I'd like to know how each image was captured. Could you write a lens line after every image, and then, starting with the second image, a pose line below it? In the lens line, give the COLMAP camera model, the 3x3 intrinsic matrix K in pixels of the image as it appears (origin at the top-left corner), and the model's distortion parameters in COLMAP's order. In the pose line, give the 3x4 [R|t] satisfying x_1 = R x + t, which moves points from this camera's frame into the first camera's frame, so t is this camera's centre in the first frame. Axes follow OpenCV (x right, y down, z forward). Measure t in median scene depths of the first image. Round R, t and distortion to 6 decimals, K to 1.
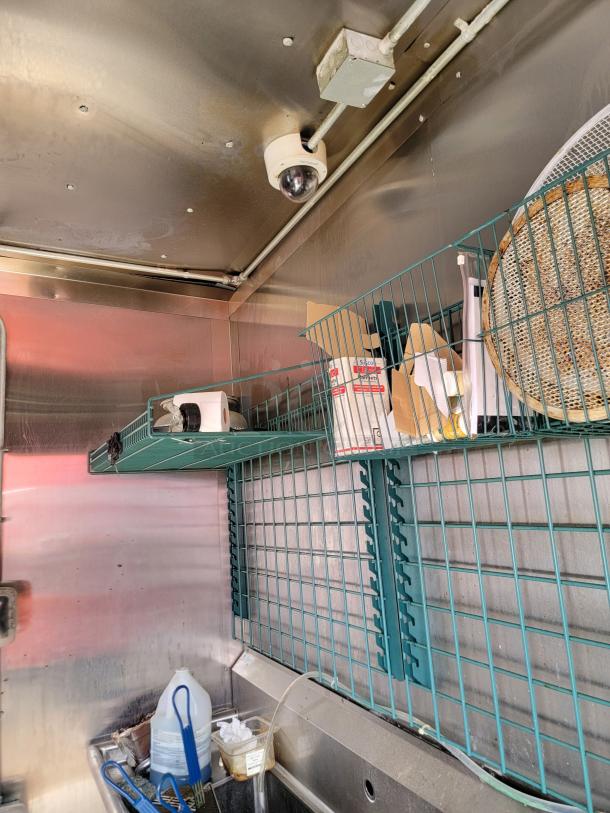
lens RADIAL K [[562.7, 0, 304.2], [0, 562.7, 407.3], [0, 0, 1]] dist [0.063427, -0.030814]
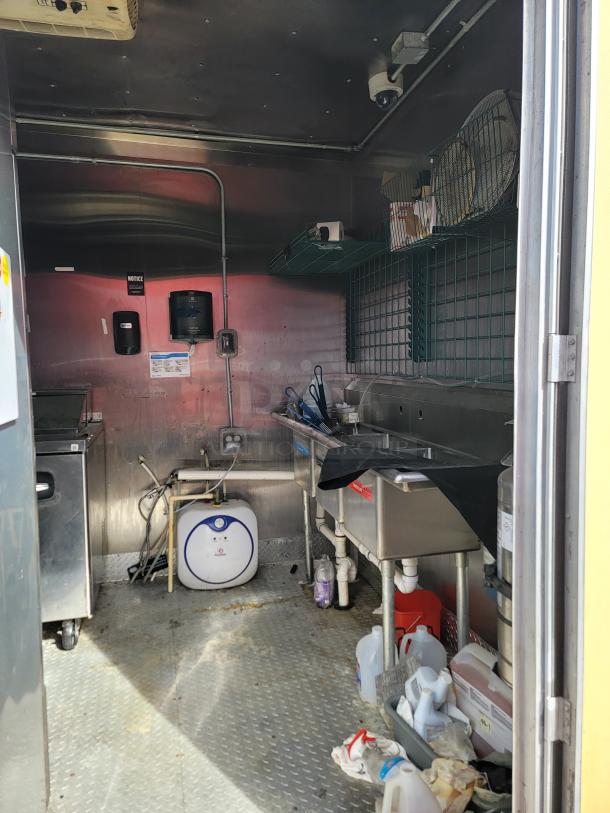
lens RADIAL K [[562.7, 0, 306.0], [0, 562.7, 403.5], [0, 0, 1]] dist [0.063427, -0.030814]
pose [[0.973257, 0.069127, -0.219070, 0.213859], [-0.011858, 0.967496, 0.252607, 0.087786], [0.229411, -0.243254, 0.942443, -1.041402]]
